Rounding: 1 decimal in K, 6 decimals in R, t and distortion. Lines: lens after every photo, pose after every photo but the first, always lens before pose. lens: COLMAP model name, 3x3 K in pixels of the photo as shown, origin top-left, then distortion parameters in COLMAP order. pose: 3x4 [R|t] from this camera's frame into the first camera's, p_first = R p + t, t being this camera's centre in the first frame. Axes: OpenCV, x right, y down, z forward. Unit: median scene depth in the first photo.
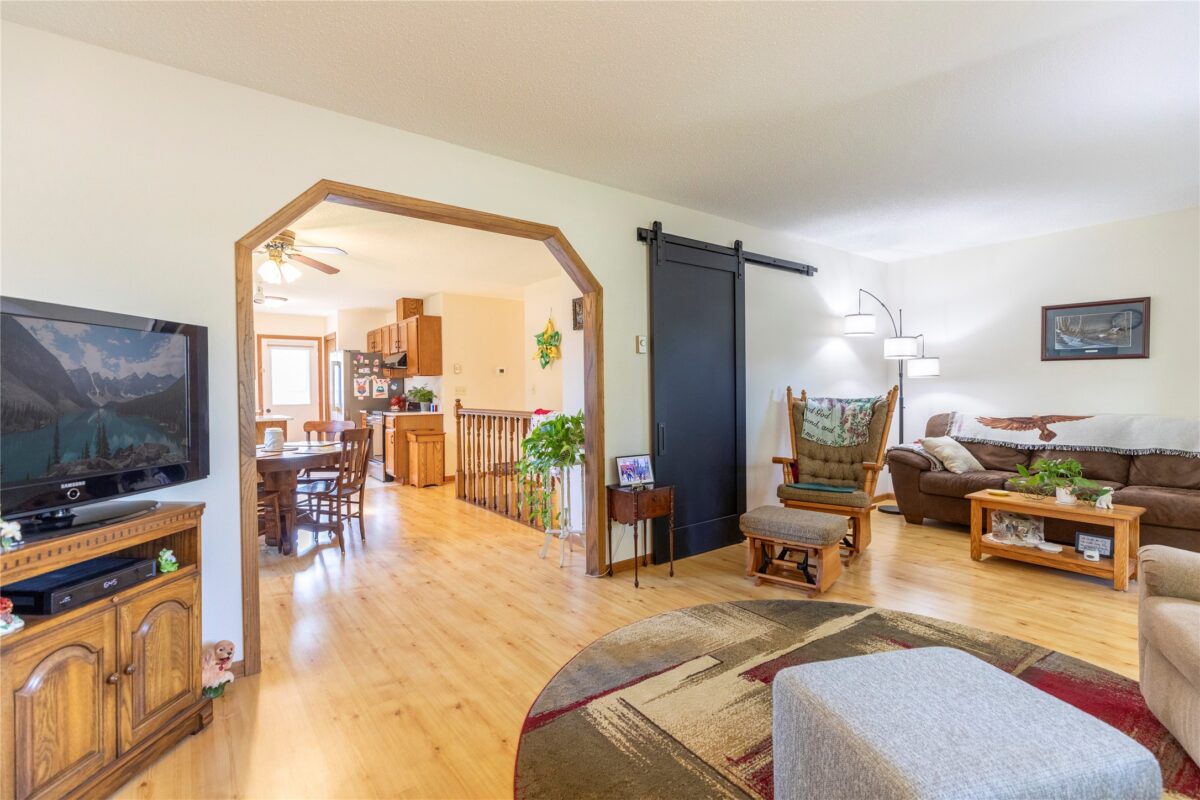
lens RADIAL K [[551.9, 0, 597.6], [0, 551.9, 389.2], [0, 0, 1]] dist [-0.000815, 0.000031]
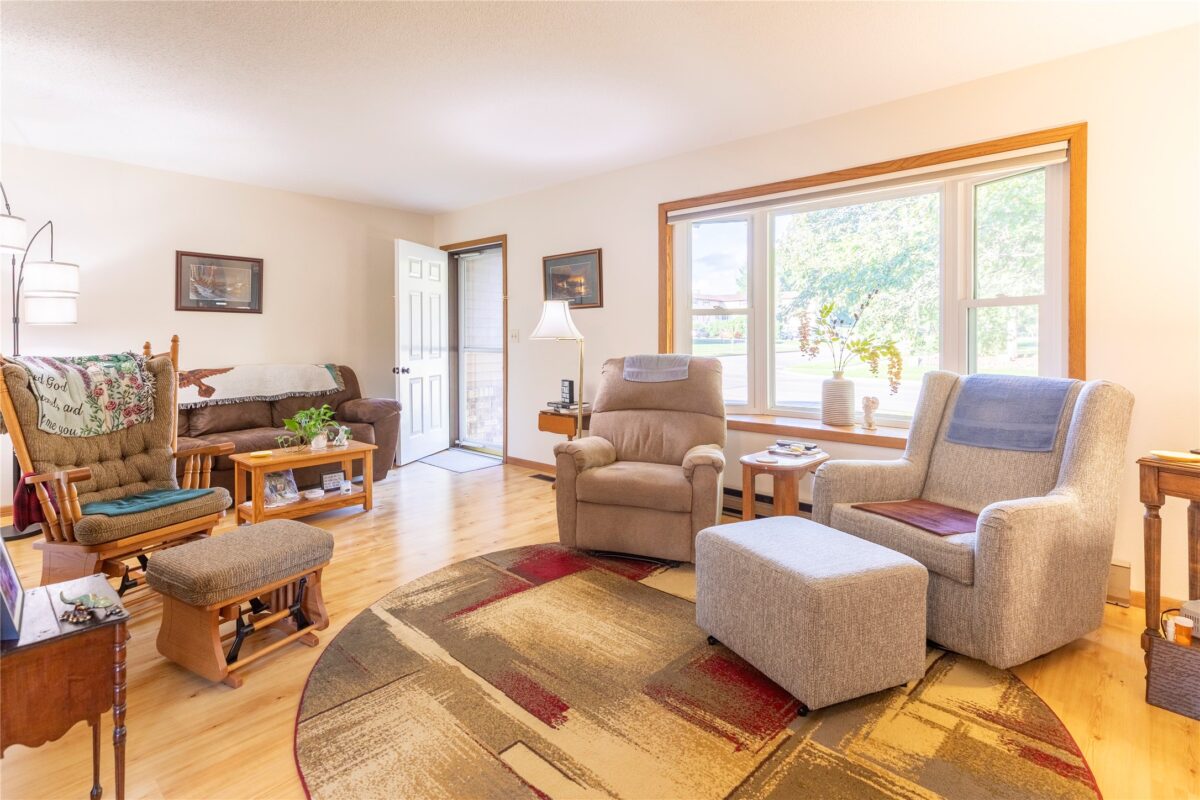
lens RADIAL K [[596.3, 0, 551.6], [0, 596.3, 333.5], [0, 0, 1]] dist [0.017517, 0.000309]
pose [[-0.131877, 0.013065, 0.991180, -0.256190], [0.002347, 0.999914, -0.012868, 0.000988], [-0.991263, 0.000629, -0.131897, 0.519387]]
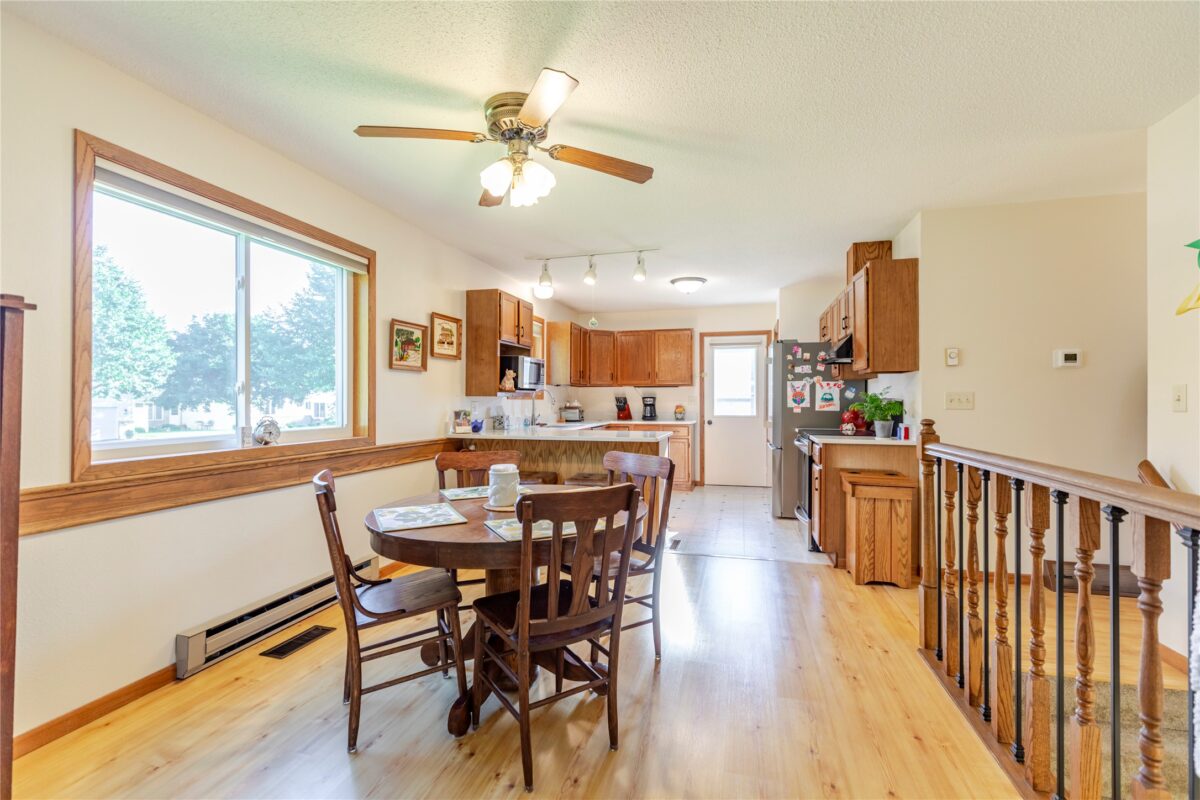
lens RADIAL K [[528.0, 0, 605.2], [0, 528.0, 405.4], [0, 0, 1]] dist [0.004458, 0.000455]
pose [[0.609006, 0.015754, -0.793009, -0.094360], [-0.004283, 0.999853, 0.016574, 0.000745], [0.793154, -0.006697, 0.608984, 0.662547]]
